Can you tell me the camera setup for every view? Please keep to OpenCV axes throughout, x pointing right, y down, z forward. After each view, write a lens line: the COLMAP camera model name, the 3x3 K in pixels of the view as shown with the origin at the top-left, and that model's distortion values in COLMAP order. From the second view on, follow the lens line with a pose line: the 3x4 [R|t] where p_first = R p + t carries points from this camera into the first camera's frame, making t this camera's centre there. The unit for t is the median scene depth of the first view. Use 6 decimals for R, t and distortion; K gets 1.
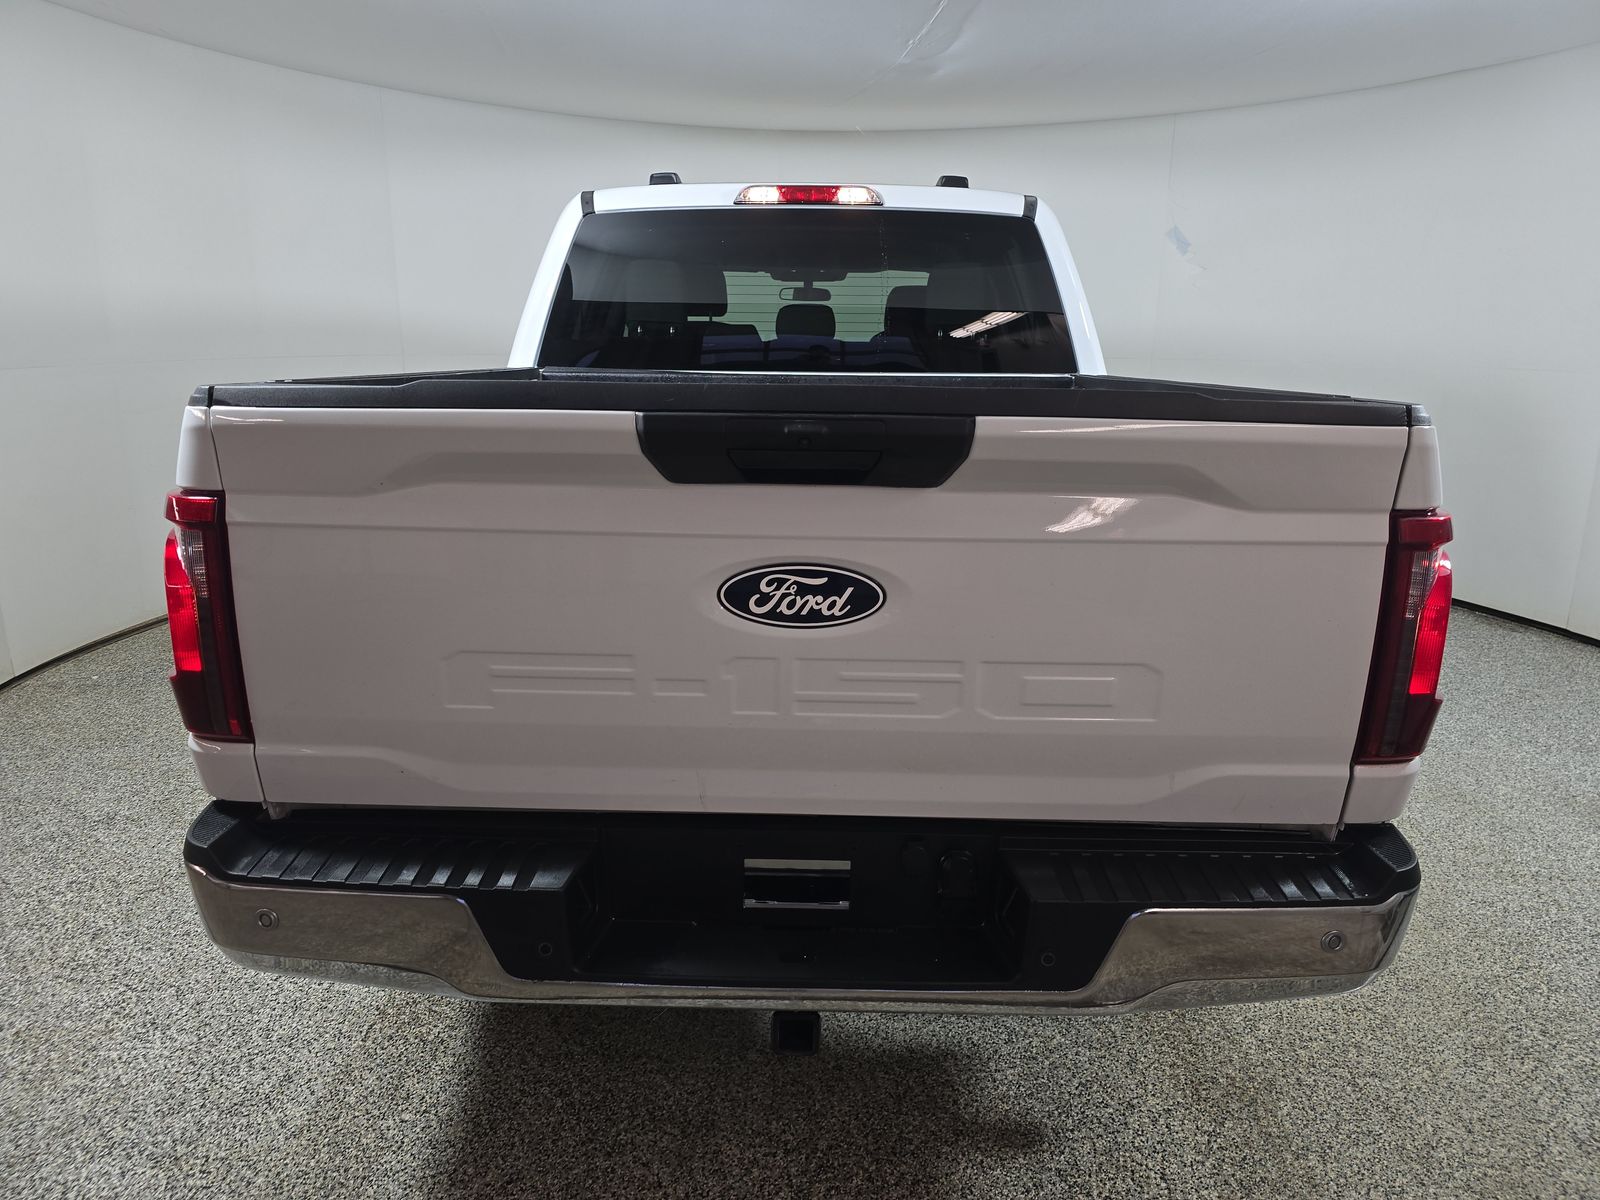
lens RADIAL K [[1108.8, 0, 790.3], [0, 1108.8, 586.4], [0, 0, 1]] dist [0.032538, -0.052297]
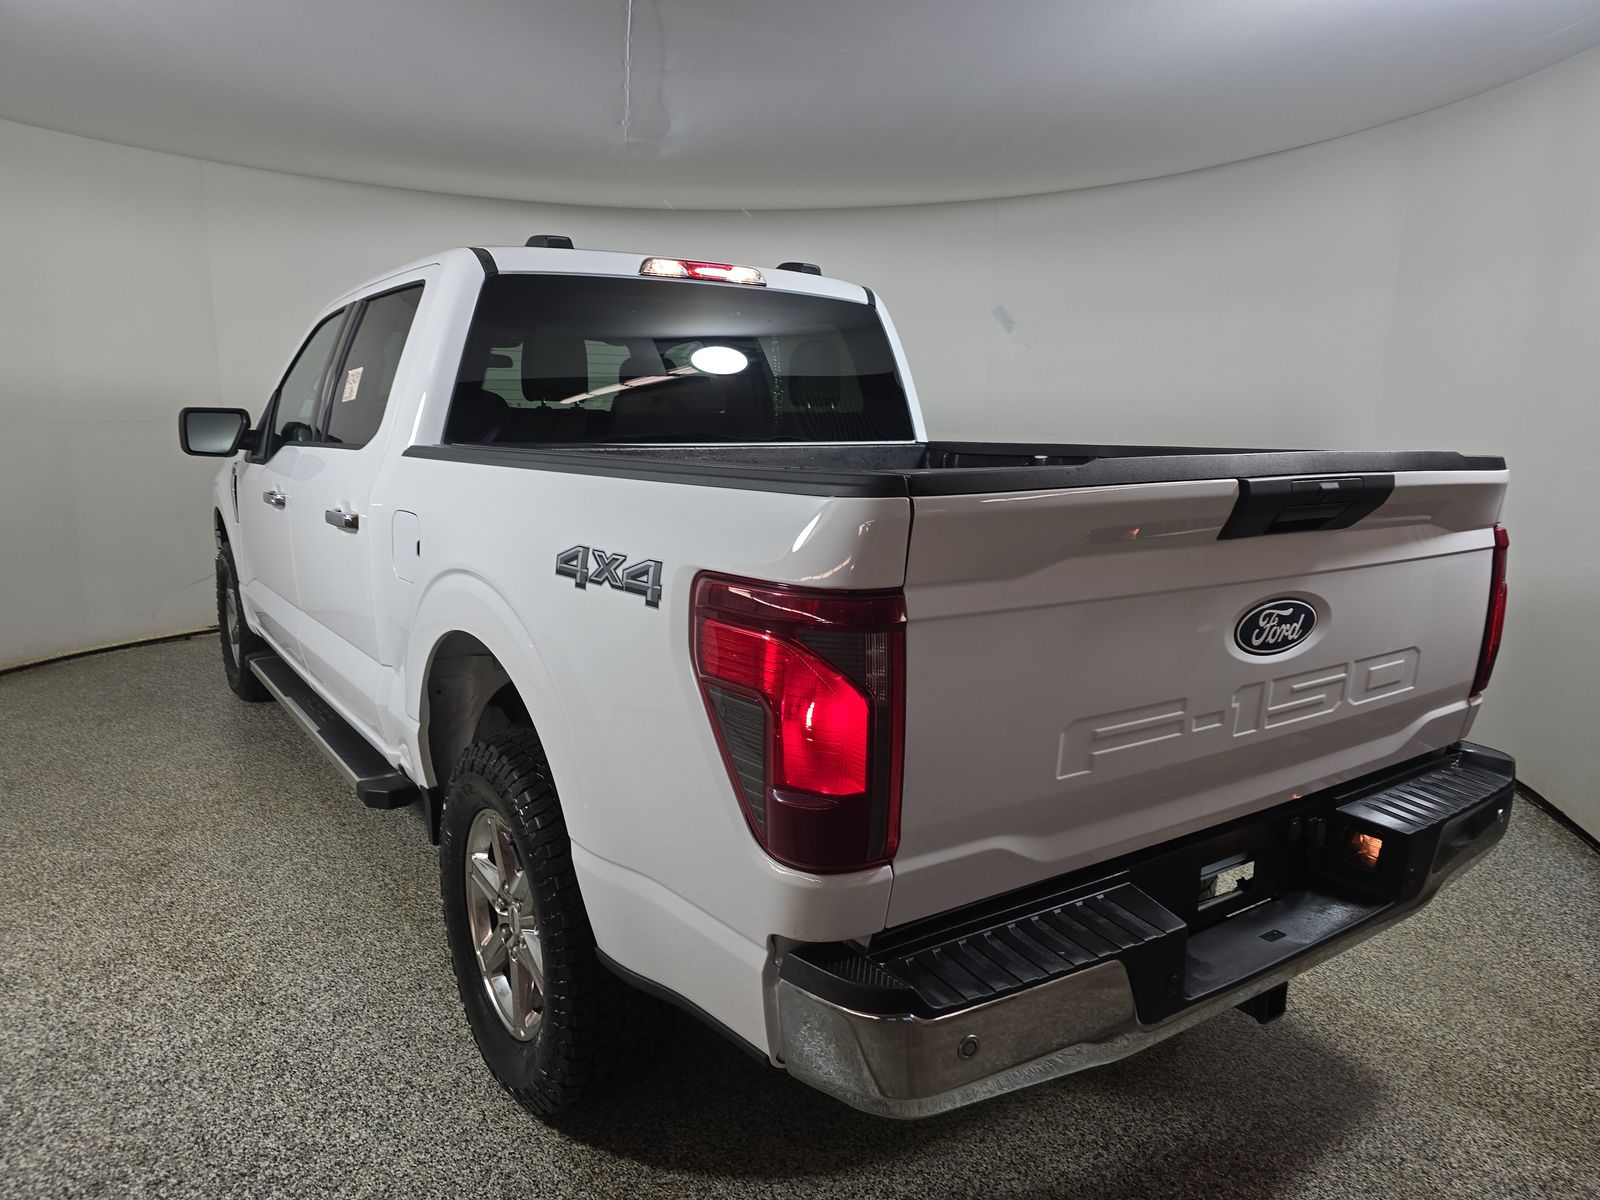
lens RADIAL K [[1113.6, 0, 825.6], [0, 1113.6, 550.1], [0, 0, 1]] dist [0.050224, -0.050800]
pose [[0.799960, -0.074799, 0.595373, -0.522442], [0.127799, 0.990674, -0.047253, -0.037136], [-0.586286, 0.113888, 0.802059, 0.145205]]
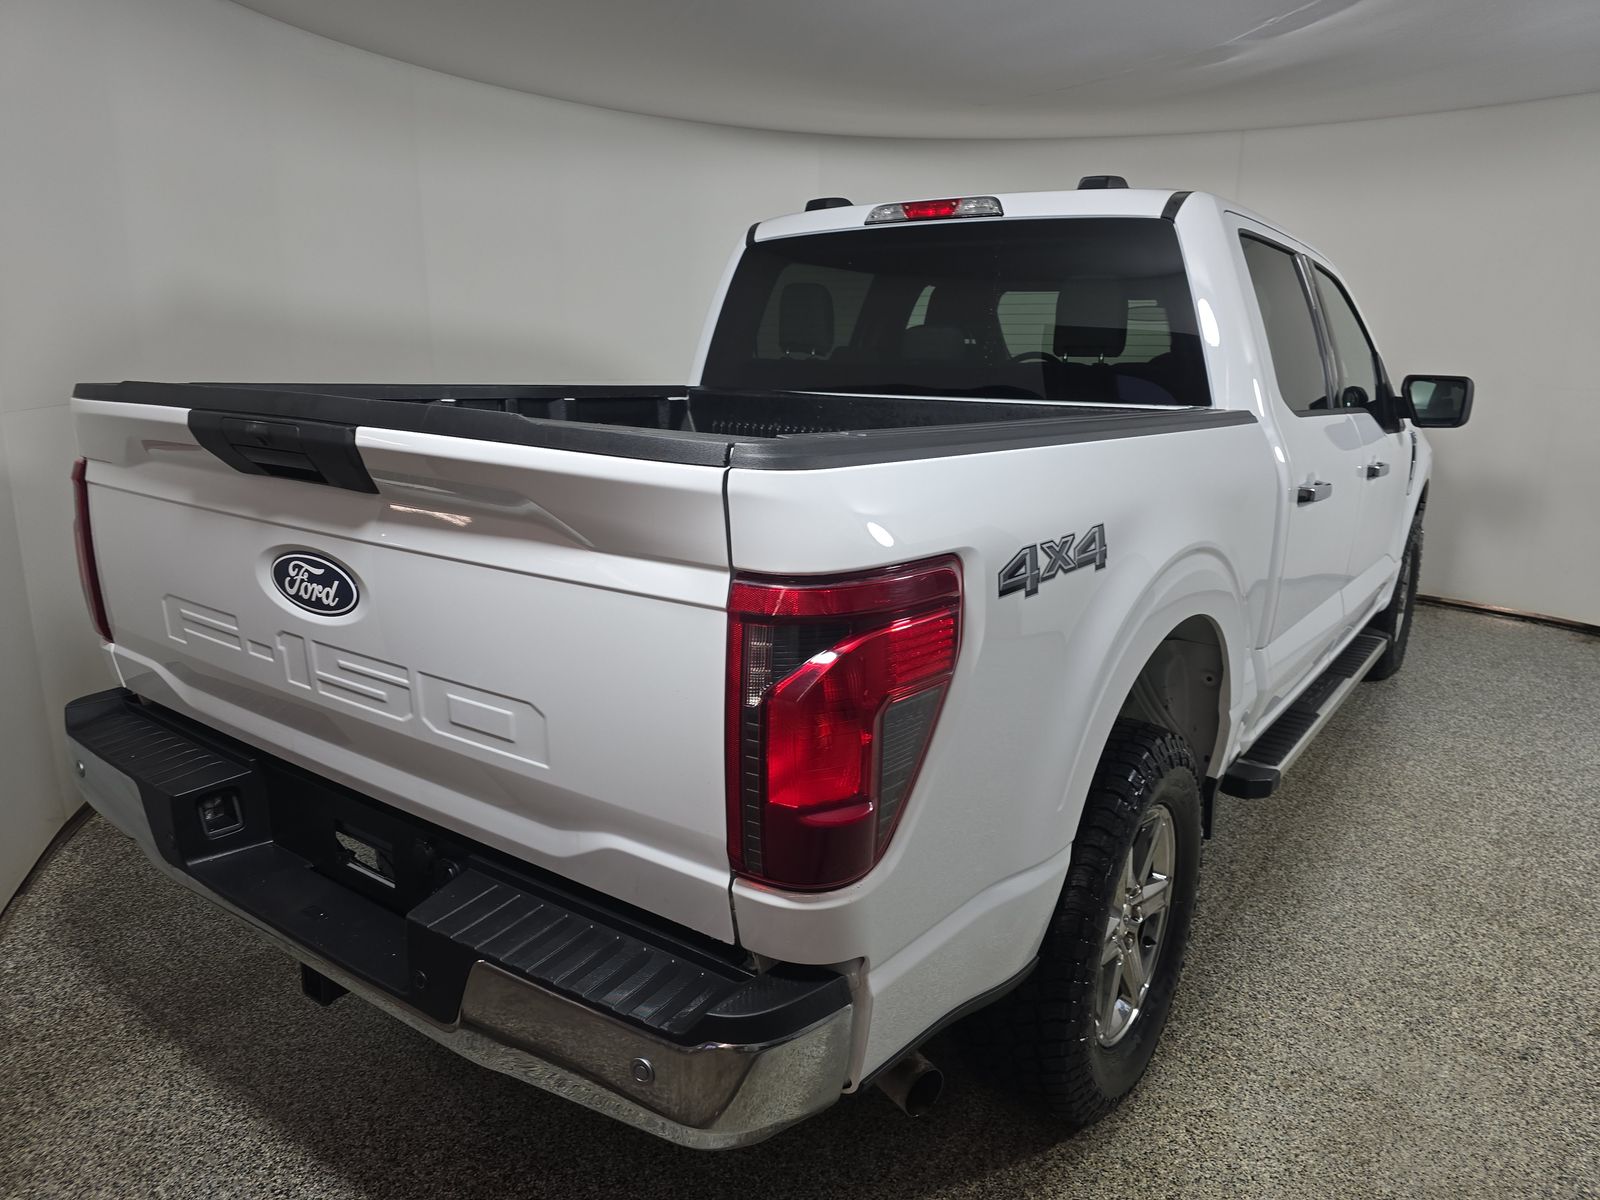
lens RADIAL K [[1089.2, 0, 755.2], [0, 1089.2, 597.1], [0, 0, 1]] dist [0.040284, -0.048287]
pose [[0.809611, 0.134583, -0.571330, 0.470115], [-0.141983, 0.989356, 0.031855, -0.035569], [0.569536, 0.055329, 0.820102, 0.171816]]
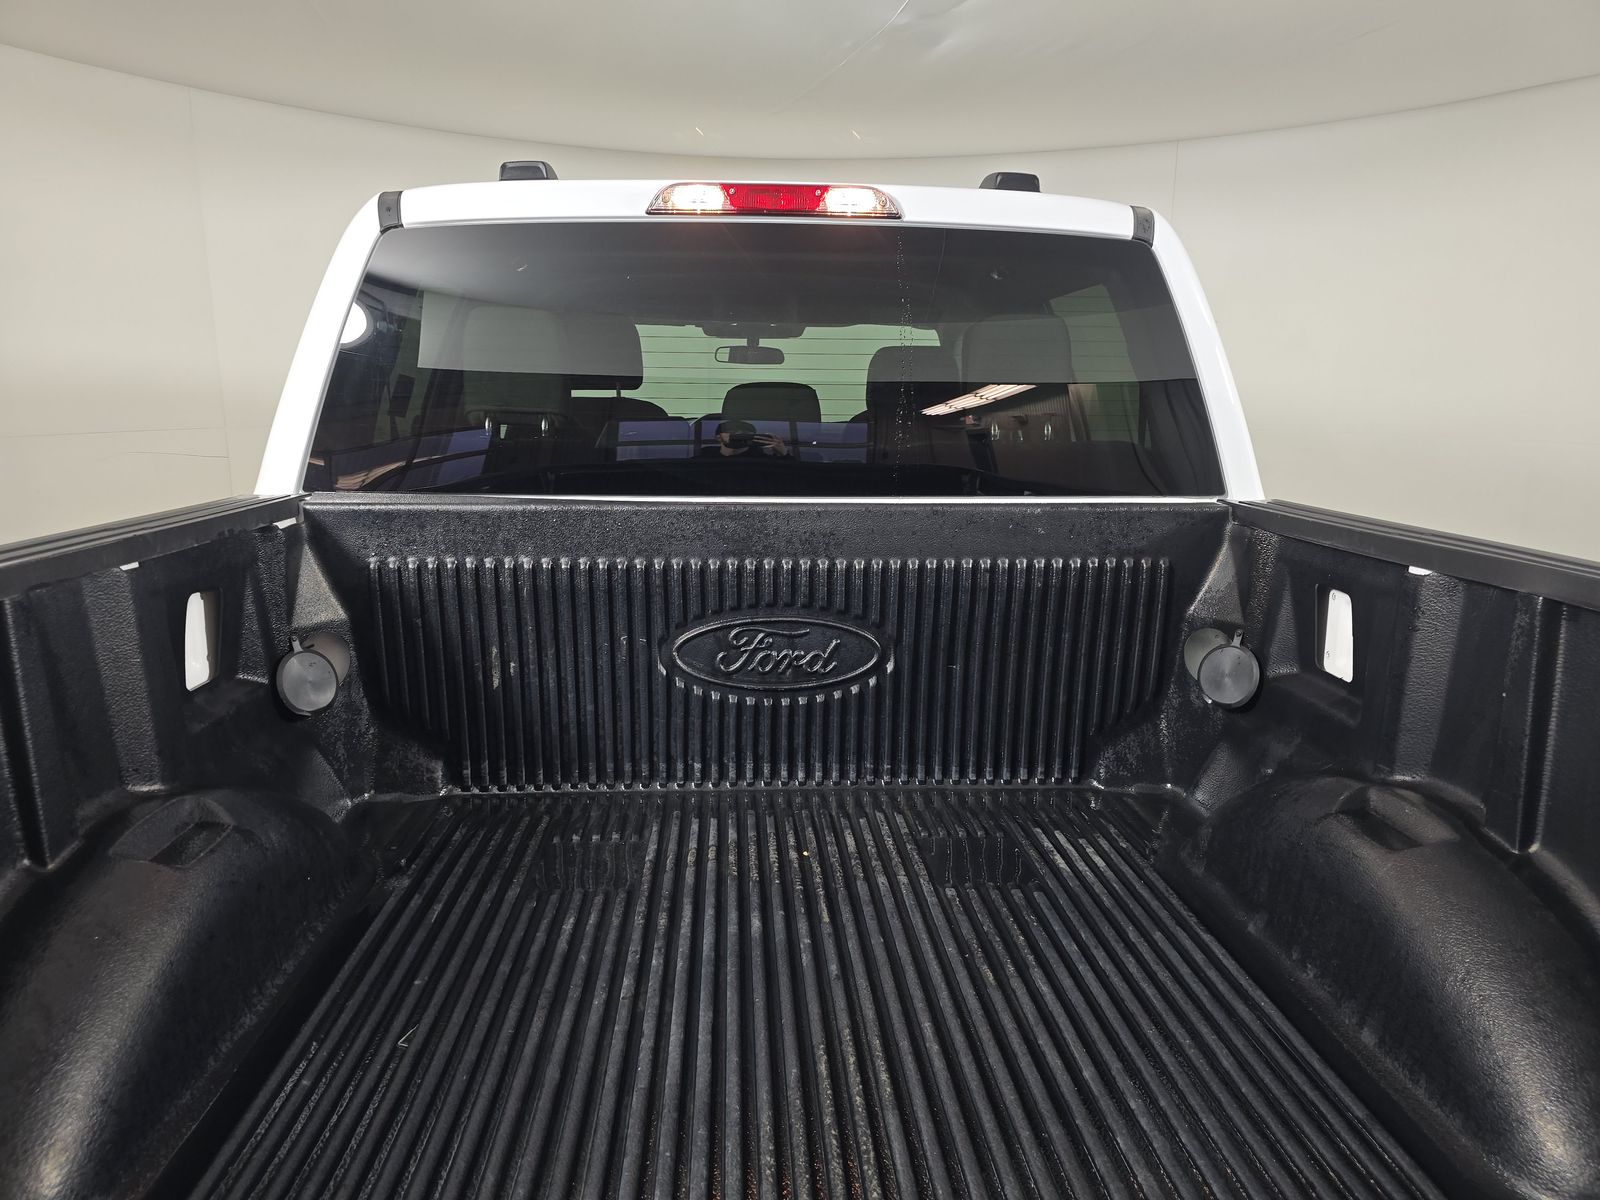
lens RADIAL K [[1108.8, 0, 790.3], [0, 1108.8, 586.4], [0, 0, 1]] dist [0.032538, -0.052297]
pose [[0.997746, -0.013340, 0.065757, -0.016663], [0.016090, 0.999011, -0.041457, -0.124828], [-0.065139, 0.042421, 0.996974, 0.425920]]
